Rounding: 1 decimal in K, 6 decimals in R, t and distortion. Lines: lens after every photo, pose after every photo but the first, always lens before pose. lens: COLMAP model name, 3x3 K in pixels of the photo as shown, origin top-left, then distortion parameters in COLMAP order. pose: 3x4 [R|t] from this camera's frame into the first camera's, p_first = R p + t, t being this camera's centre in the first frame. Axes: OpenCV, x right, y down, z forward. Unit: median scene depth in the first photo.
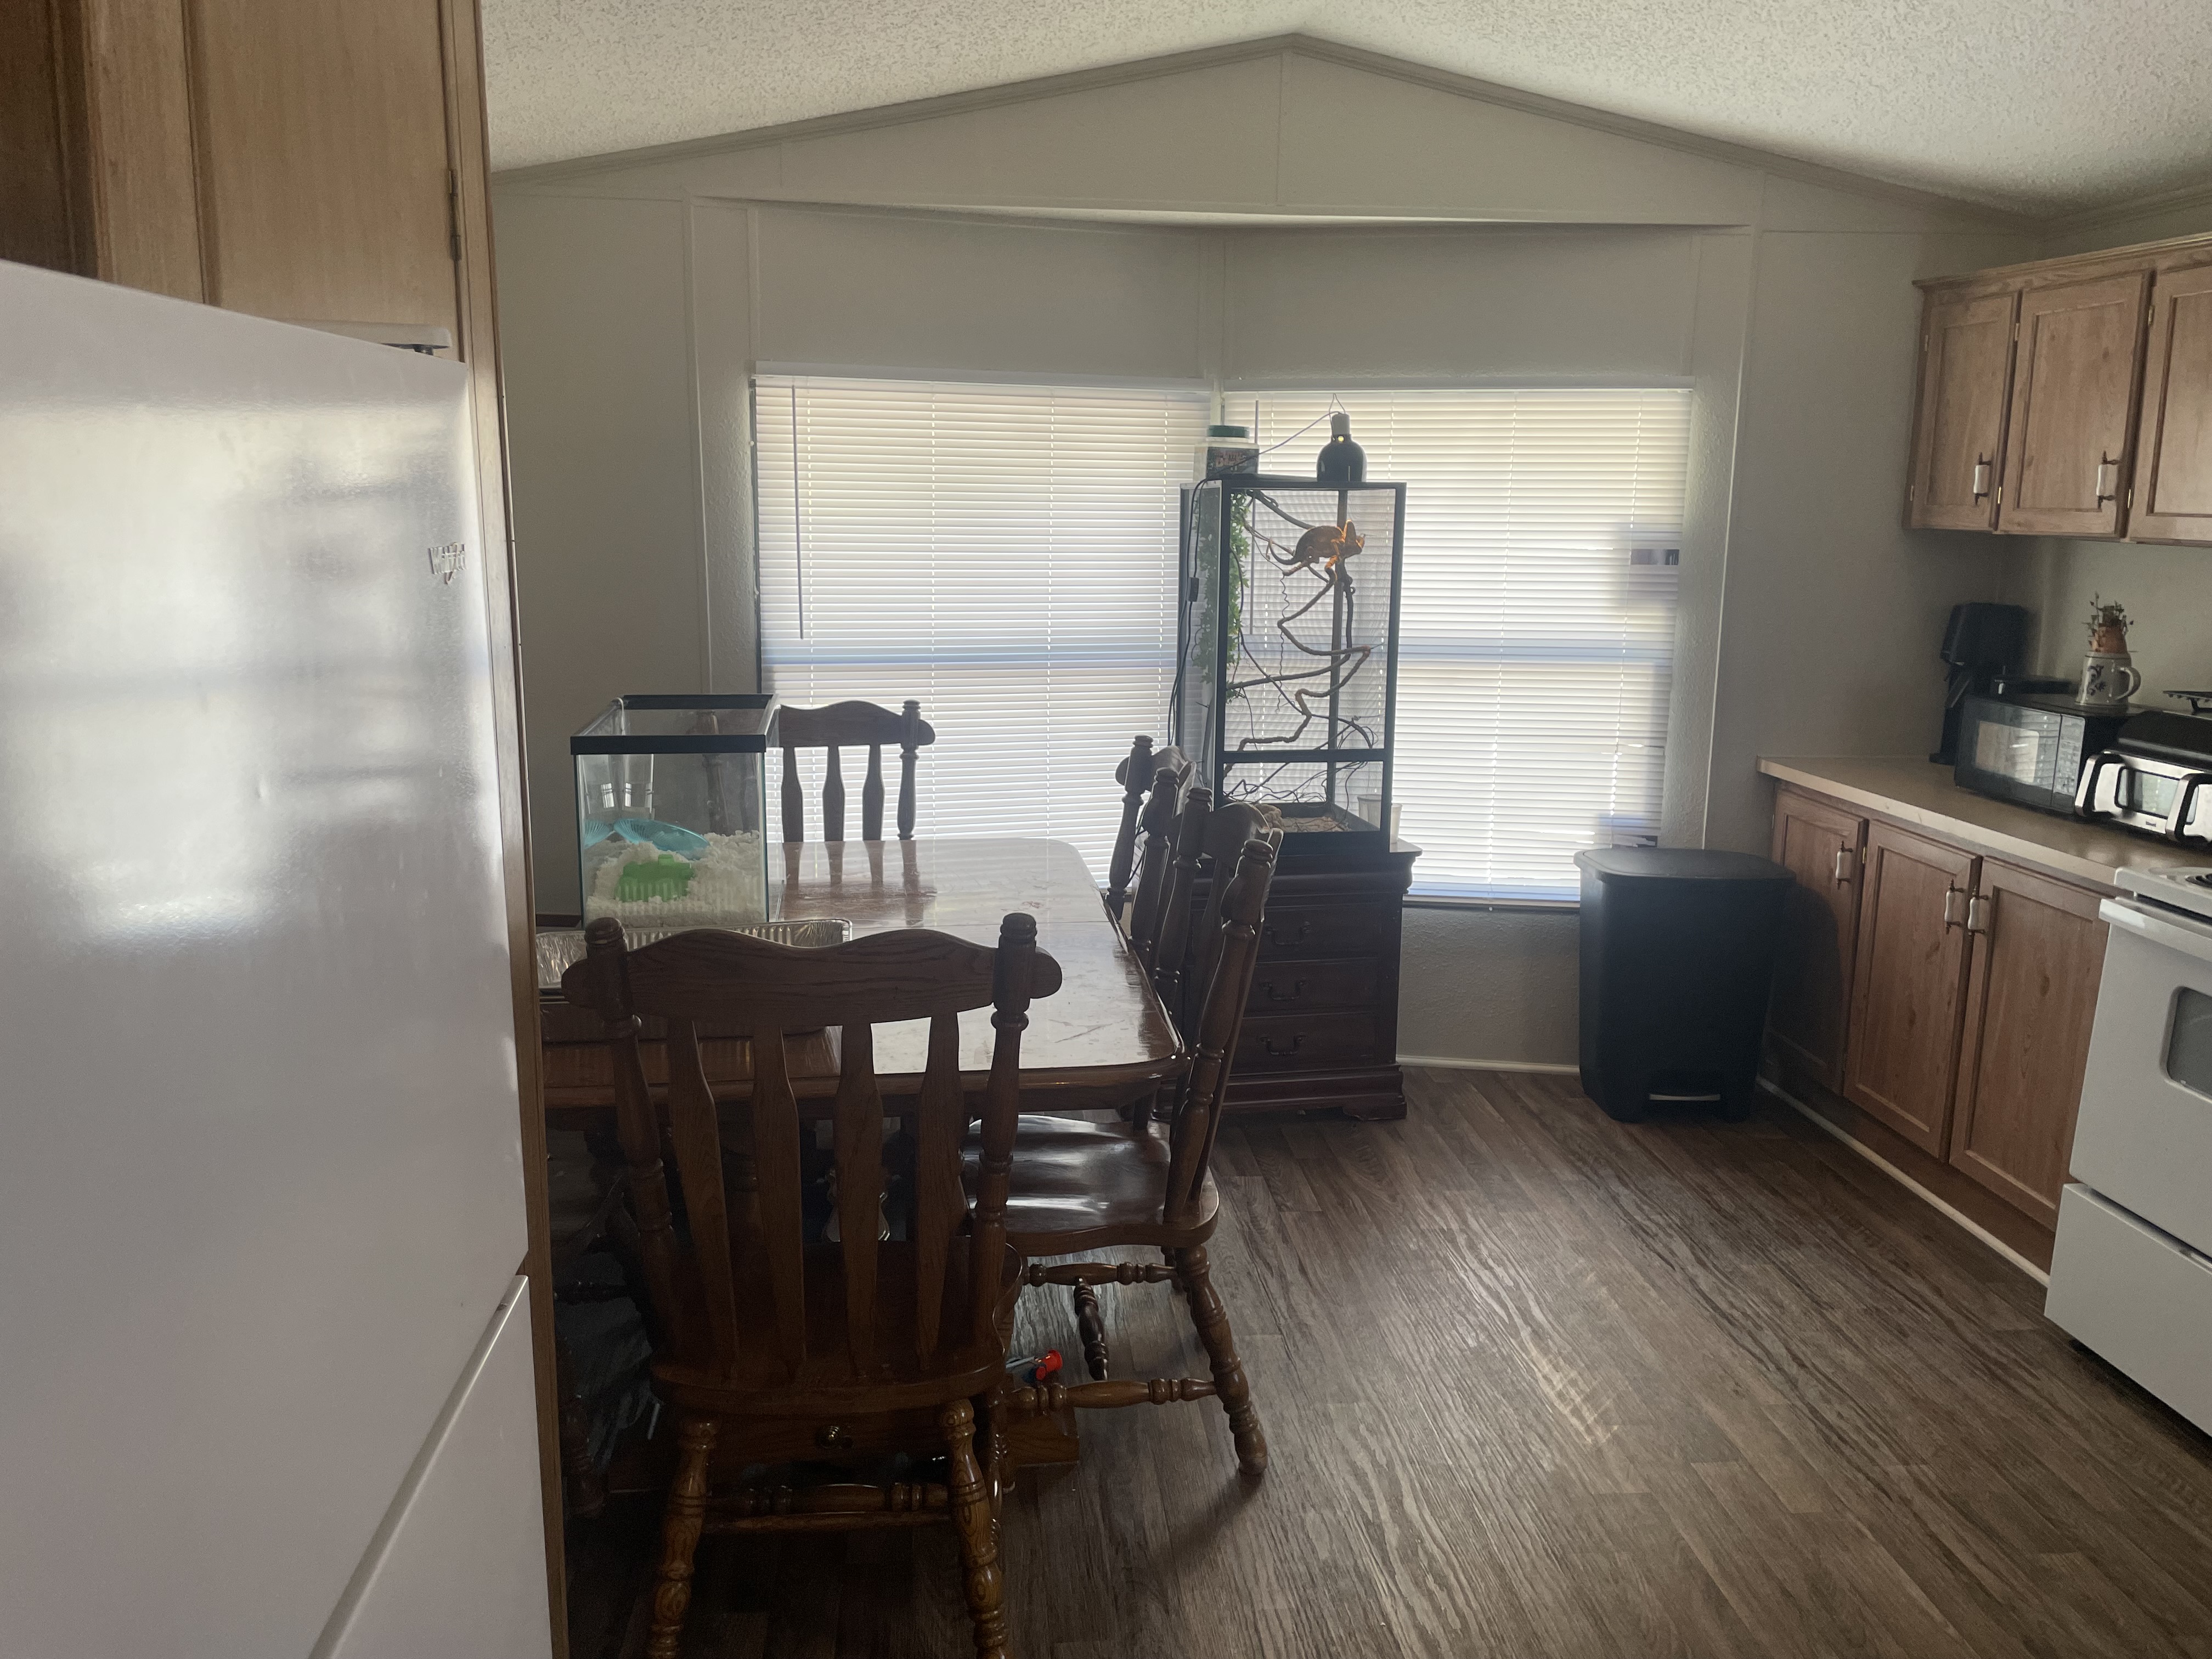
lens RADIAL K [[1657.4, 0, 1114.5], [0, 1657.4, 823.3], [0, 0, 1]] dist [0.038515, -0.002625]
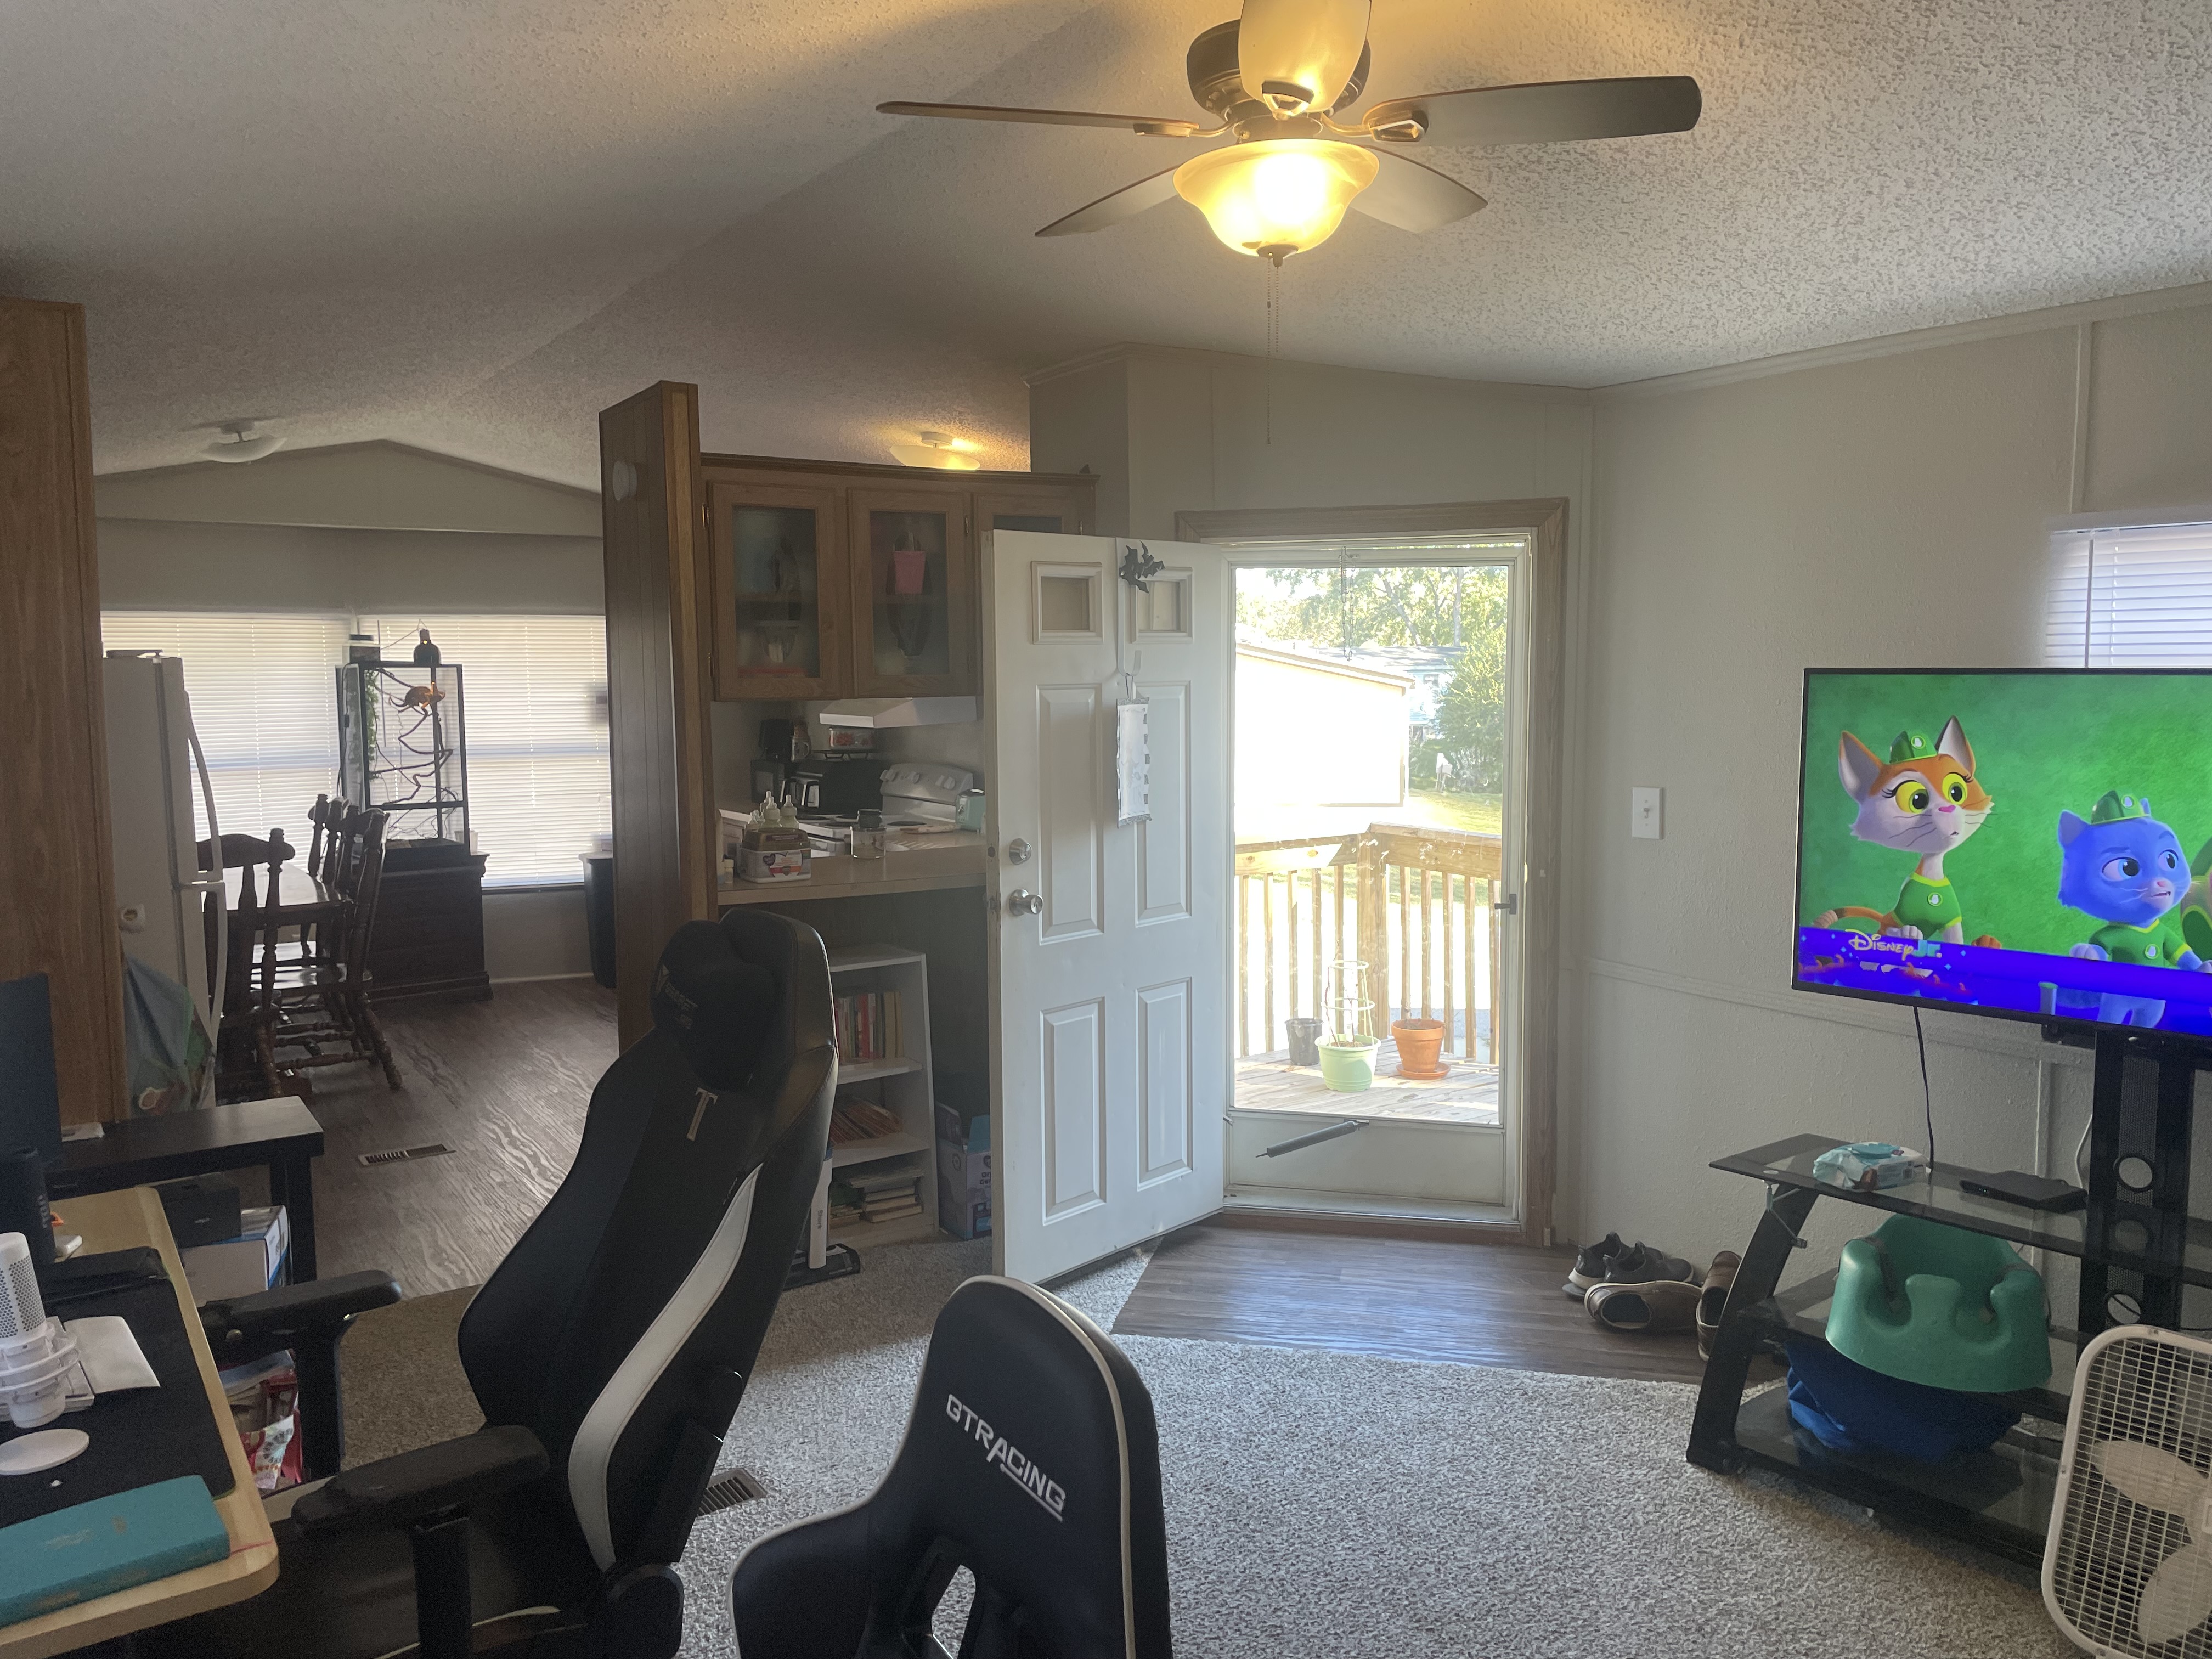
lens RADIAL K [[1657.4, 0, 1114.5], [0, 1657.4, 823.3], [0, 0, 1]] dist [0.038515, -0.002625]
pose [[0.890779, -0.056991, 0.450850, -0.036278], [0.101567, 0.991976, -0.075280, 0.199618], [-0.442942, 0.112849, 0.889420, -1.027293]]
